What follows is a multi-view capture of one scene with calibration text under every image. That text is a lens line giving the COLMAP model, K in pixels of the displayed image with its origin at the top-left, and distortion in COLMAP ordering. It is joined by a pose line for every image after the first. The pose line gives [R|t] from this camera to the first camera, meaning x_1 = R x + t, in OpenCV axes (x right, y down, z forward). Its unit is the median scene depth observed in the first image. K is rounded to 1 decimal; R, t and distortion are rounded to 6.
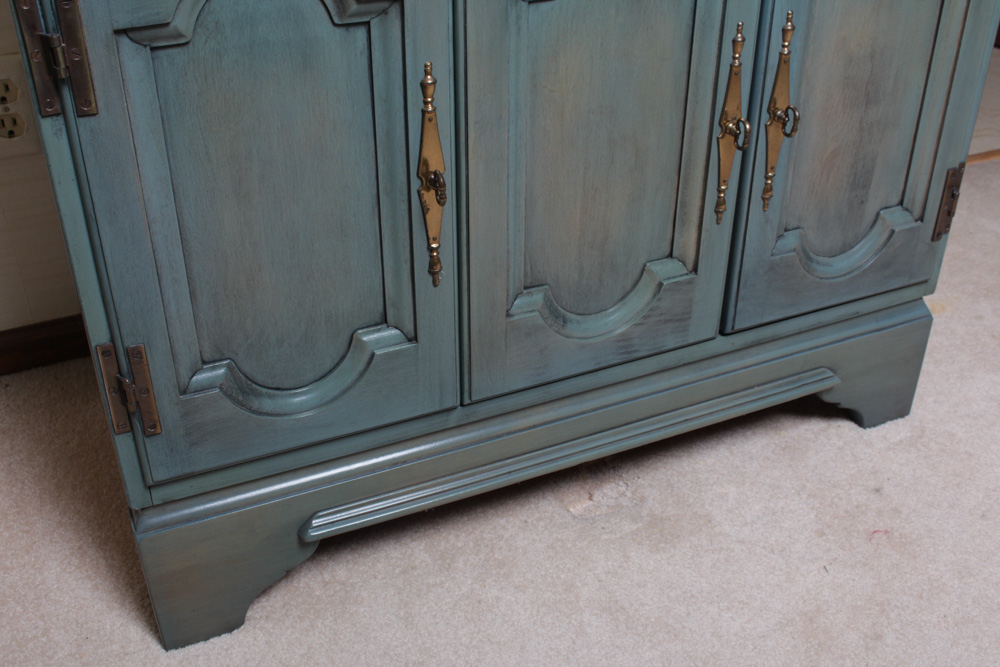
lens RADIAL K [[1045.2, 0, 500.0], [0, 1045.2, 333.5], [0, 0, 1]] dist [-0.135579, 0.153376]
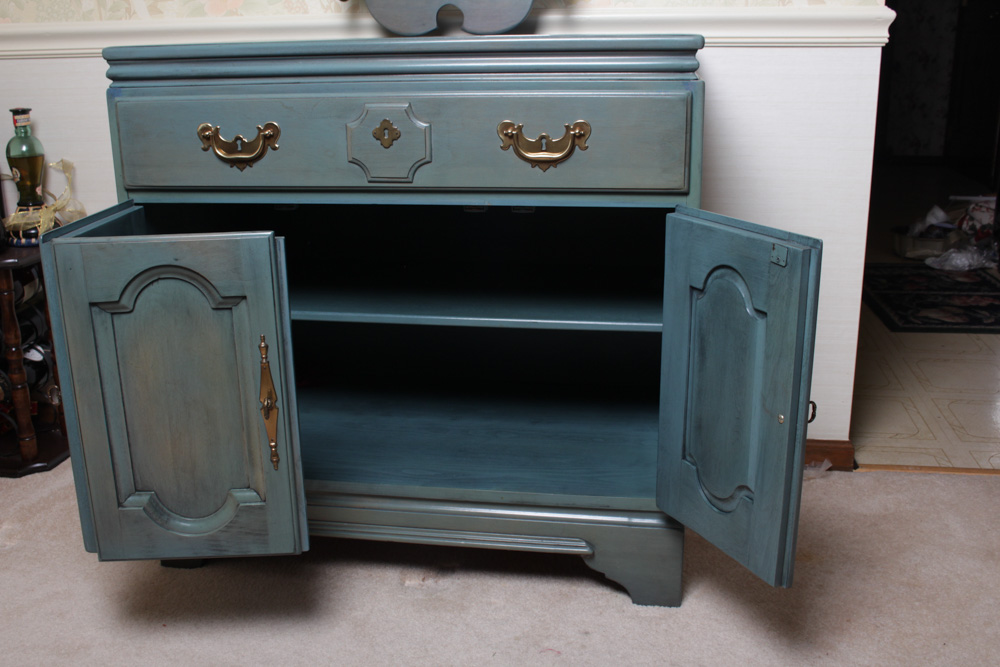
lens RADIAL K [[1017.9, 0, 496.0], [0, 1017.9, 330.9], [0, 0, 1]] dist [-0.103222, 0.016540]
pose [[0.830639, 0.151829, -0.535712, 1.102858], [-0.280754, 0.945055, -0.167476, 0.034589], [0.480850, 0.289515, 0.827626, -0.357978]]
